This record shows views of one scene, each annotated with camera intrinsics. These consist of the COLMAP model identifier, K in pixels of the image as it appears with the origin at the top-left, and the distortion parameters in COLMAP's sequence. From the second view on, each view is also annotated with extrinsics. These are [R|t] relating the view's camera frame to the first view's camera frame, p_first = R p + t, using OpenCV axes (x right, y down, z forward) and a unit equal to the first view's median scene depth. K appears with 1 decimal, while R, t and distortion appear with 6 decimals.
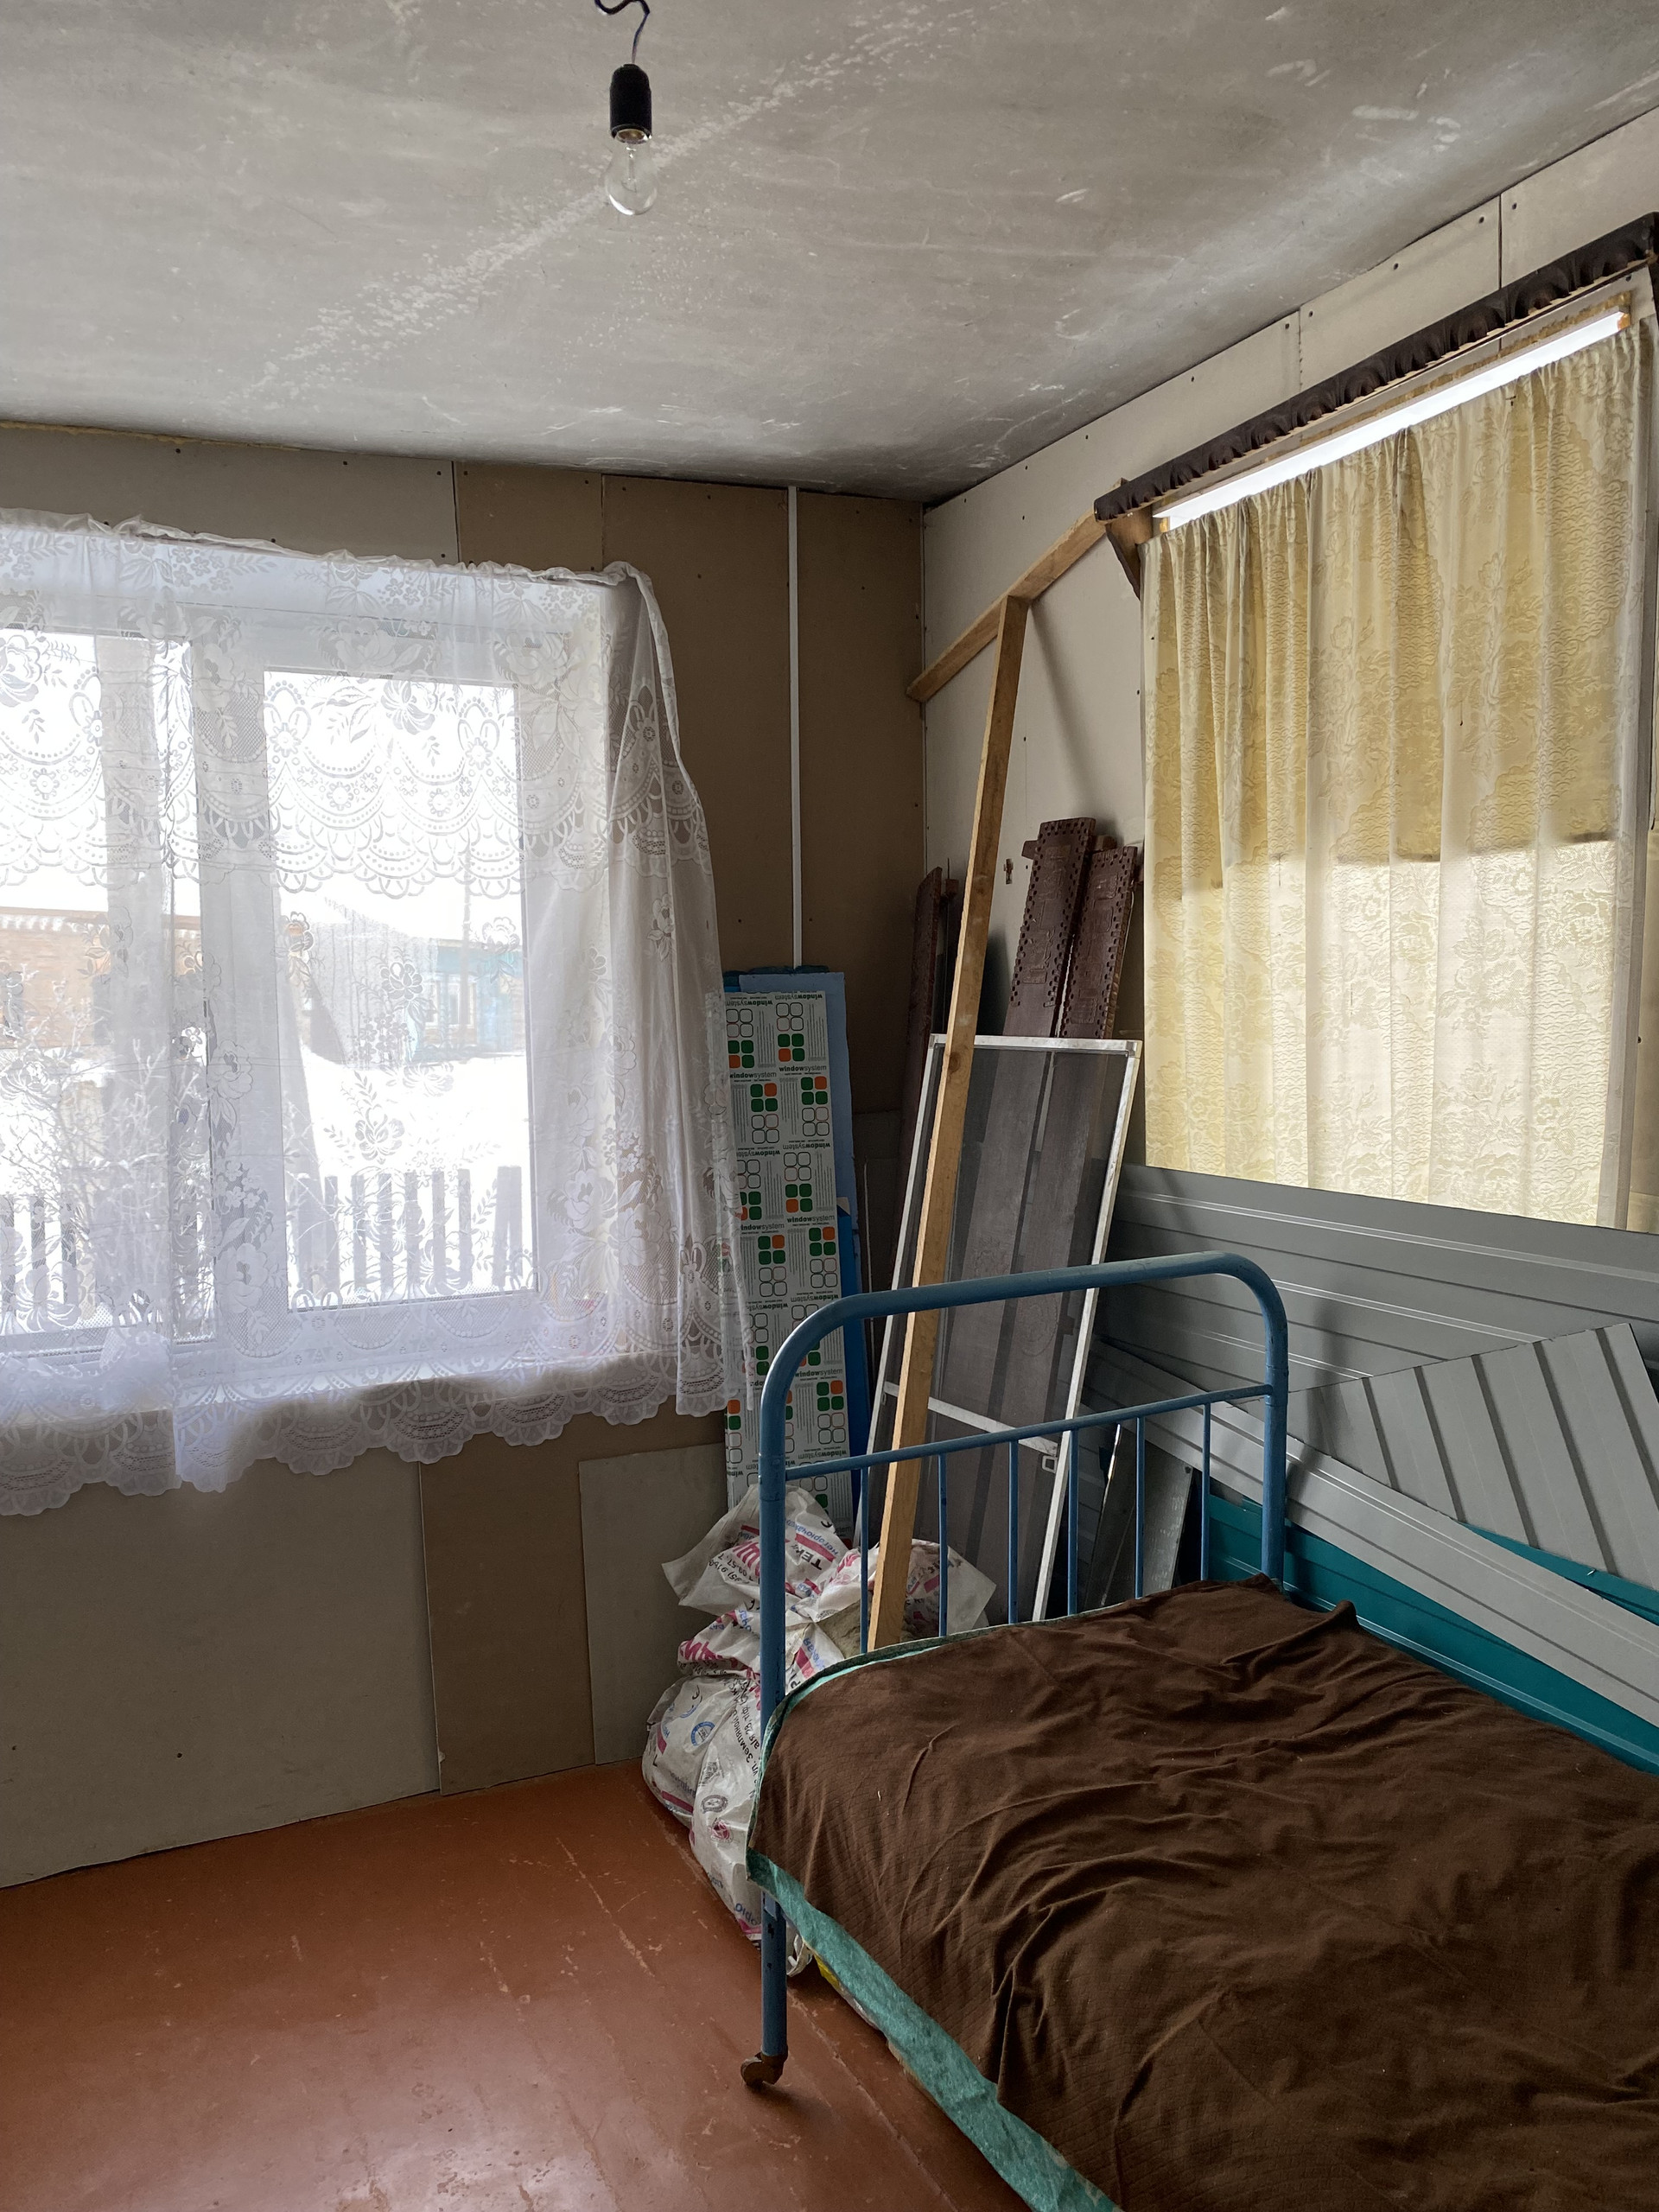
lens RADIAL K [[1683.9, 0, 825.7], [0, 1683.9, 1106.5], [0, 0, 1]] dist [0.107940, -0.123594]
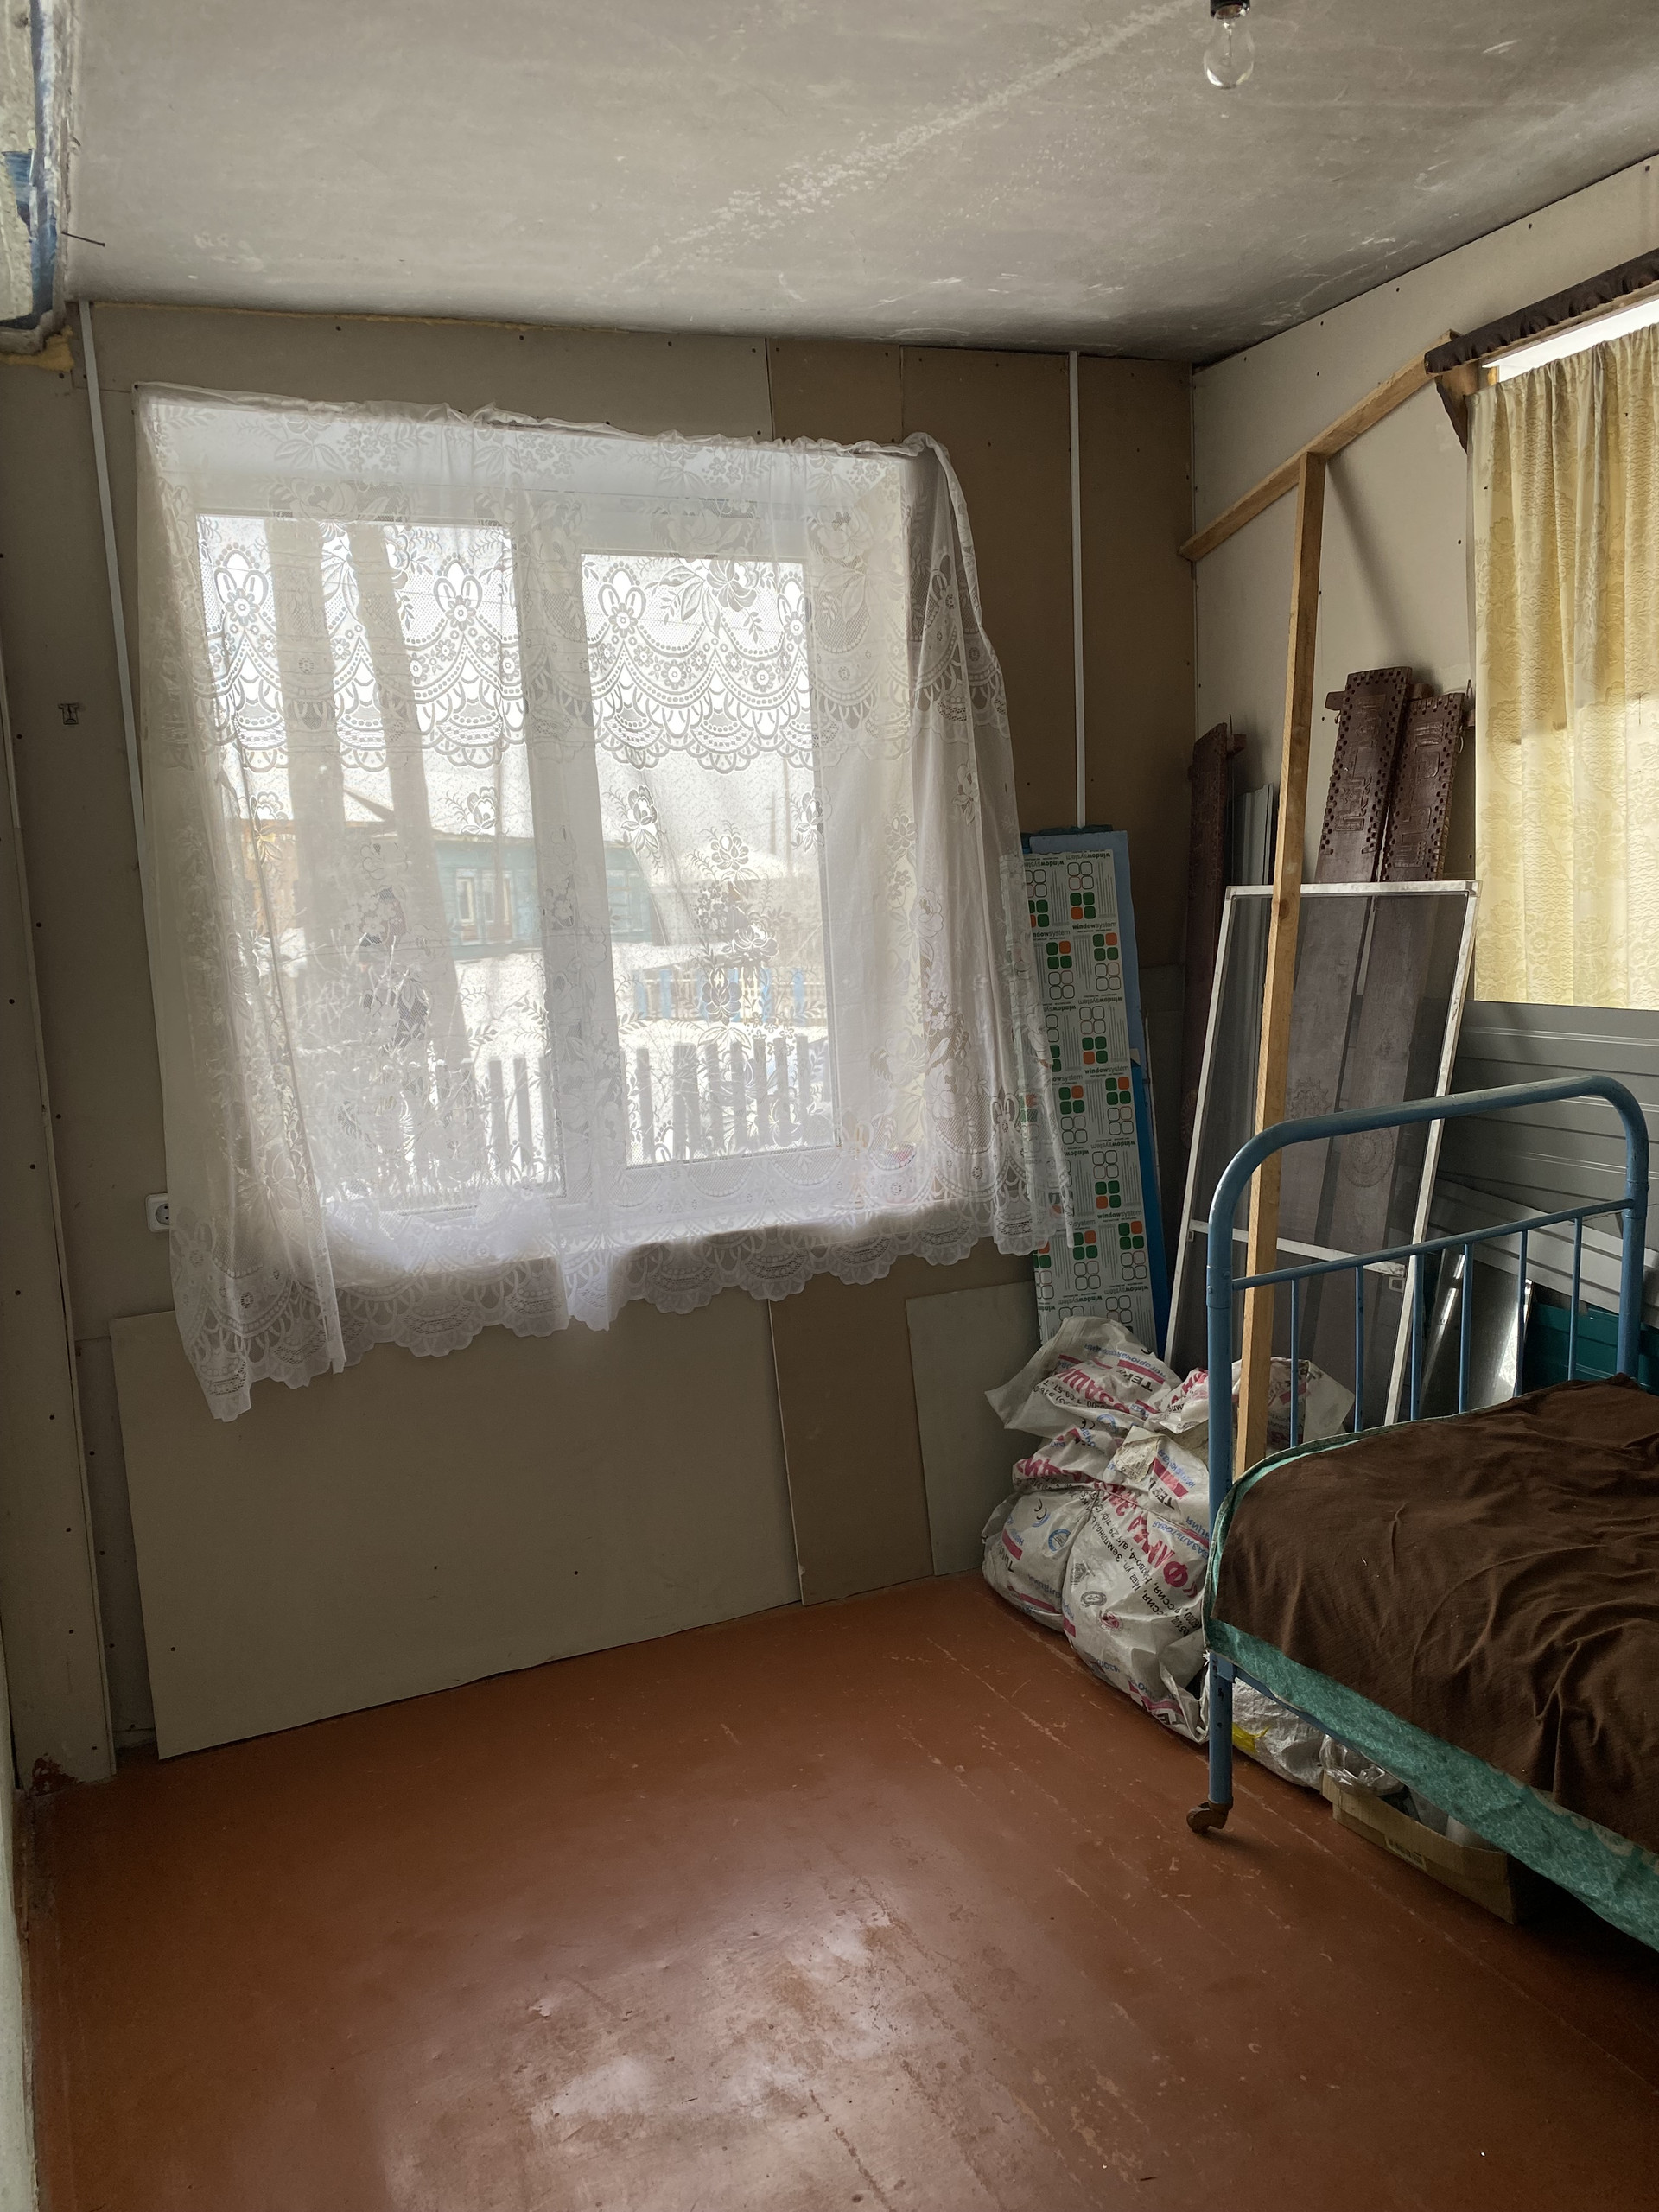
lens RADIAL K [[1690.3, 0, 834.1], [0, 1690.3, 1103.4], [0, 0, 1]] dist [0.067664, -0.029052]
pose [[0.999545, -0.030166, 0.000147, -0.199102], [0.030096, 0.997514, 0.063718, 0.017301], [-0.002069, -0.063684, 0.997968, -0.056595]]
